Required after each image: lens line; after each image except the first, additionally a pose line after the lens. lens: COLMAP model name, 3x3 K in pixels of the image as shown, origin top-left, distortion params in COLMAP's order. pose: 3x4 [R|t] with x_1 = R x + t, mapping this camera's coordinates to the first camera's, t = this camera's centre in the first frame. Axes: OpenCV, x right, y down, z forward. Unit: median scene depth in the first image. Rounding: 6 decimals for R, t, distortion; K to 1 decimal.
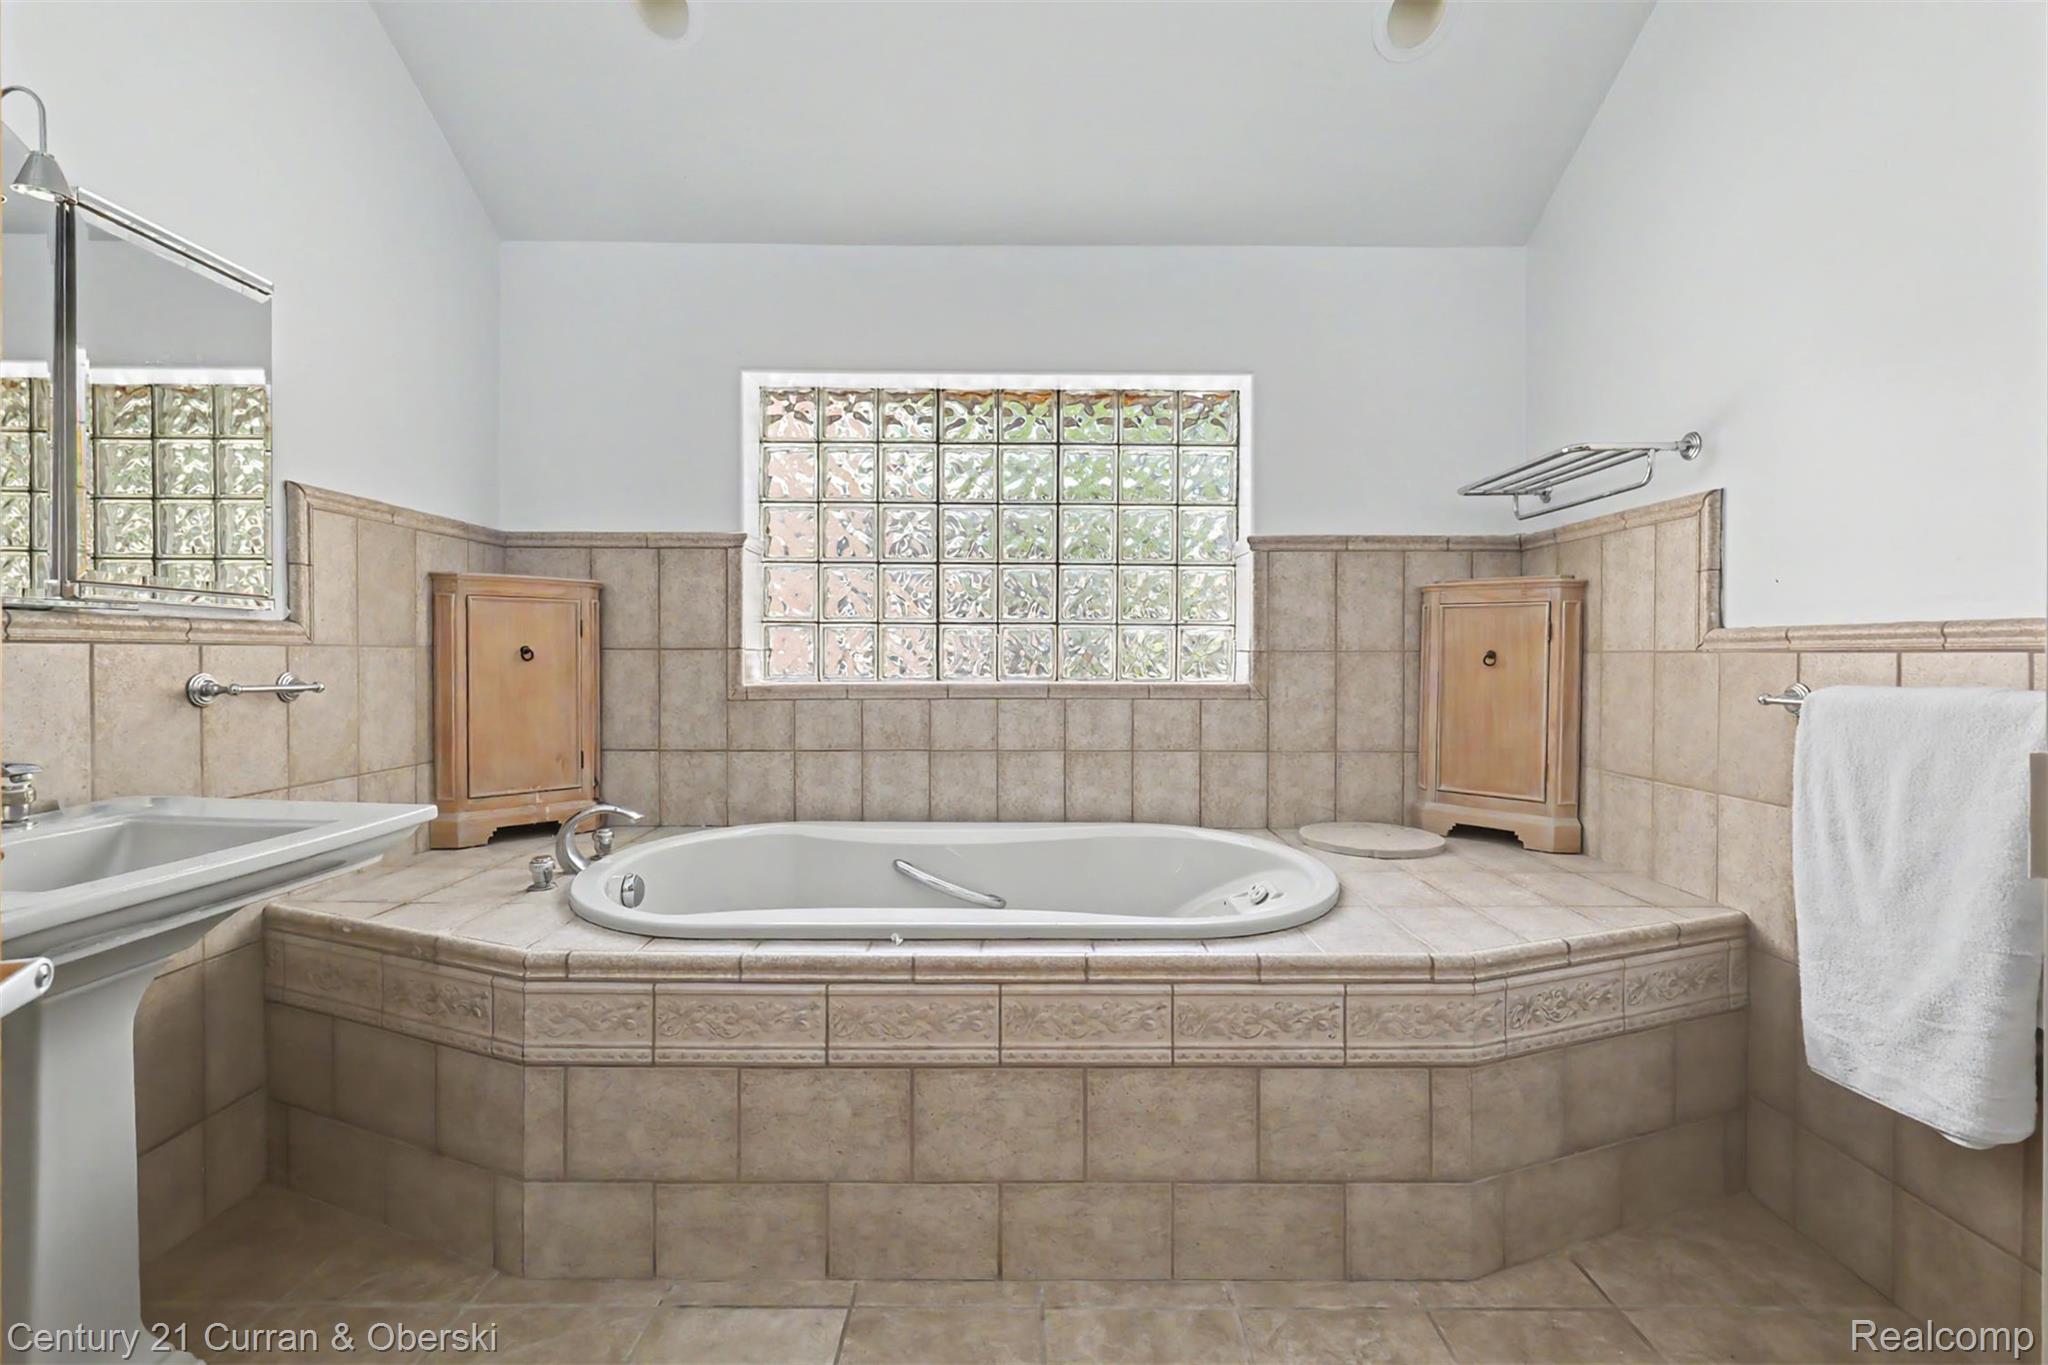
lens RADIAL K [[899.7, 0, 1029.2], [0, 899.7, 670.3], [0, 0, 1]] dist [-0.000261, 0.001482]
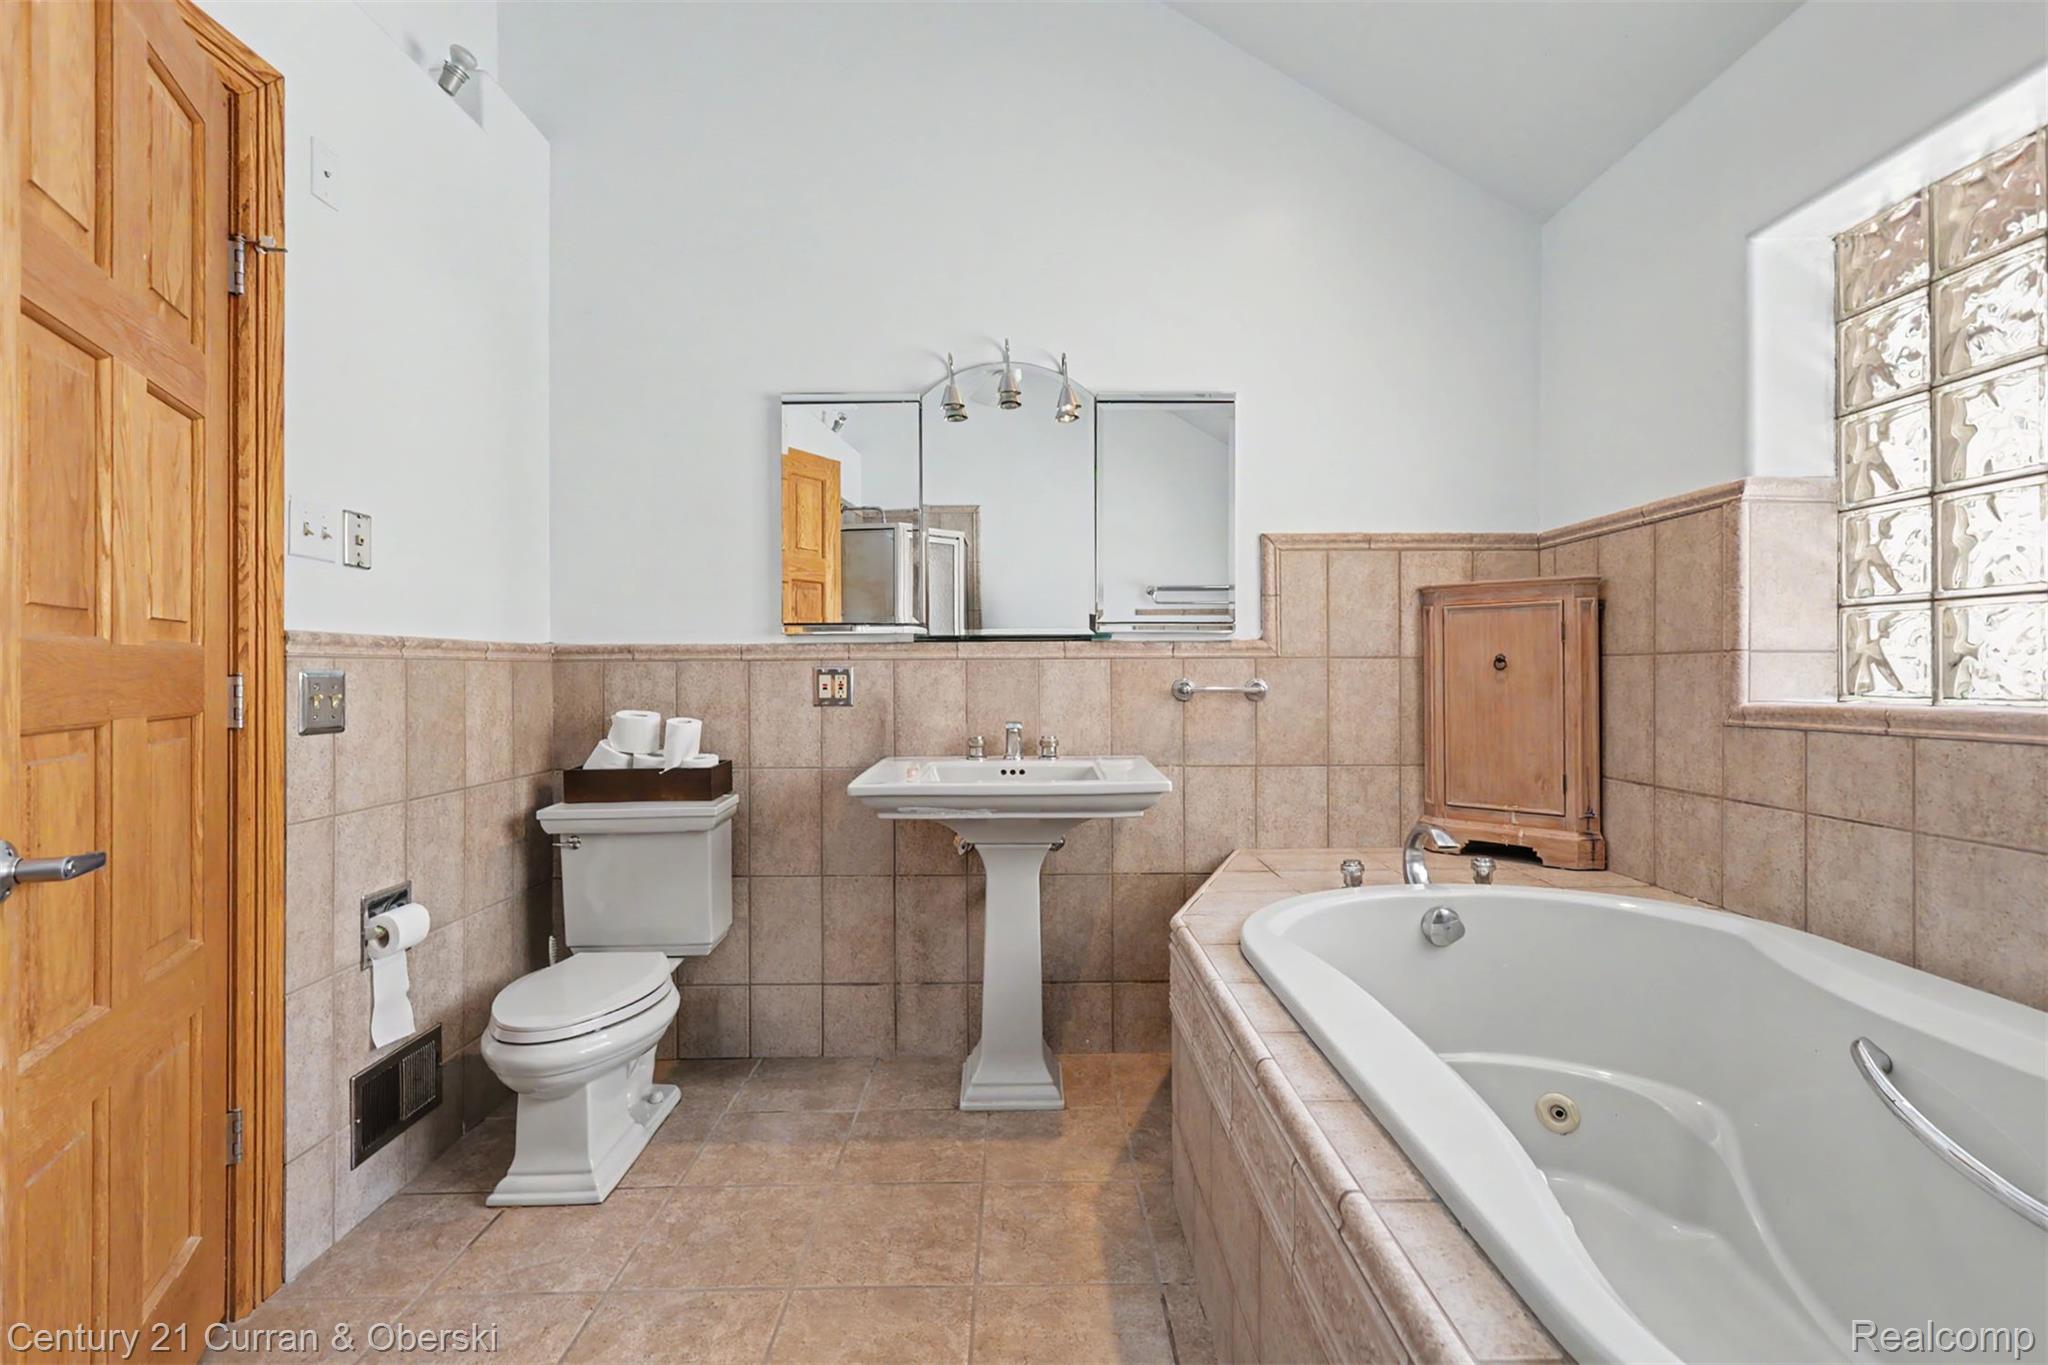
lens RADIAL K [[899.7, 0, 1030.6], [0, 899.7, 681.0], [0, 0, 1]] dist [-0.000261, 0.001482]
pose [[0.010014, 0.003052, -0.999945, 0.352189], [-0.012774, 0.999914, 0.002924, 0.003936], [0.999868, 0.012744, 0.010052, 0.463063]]
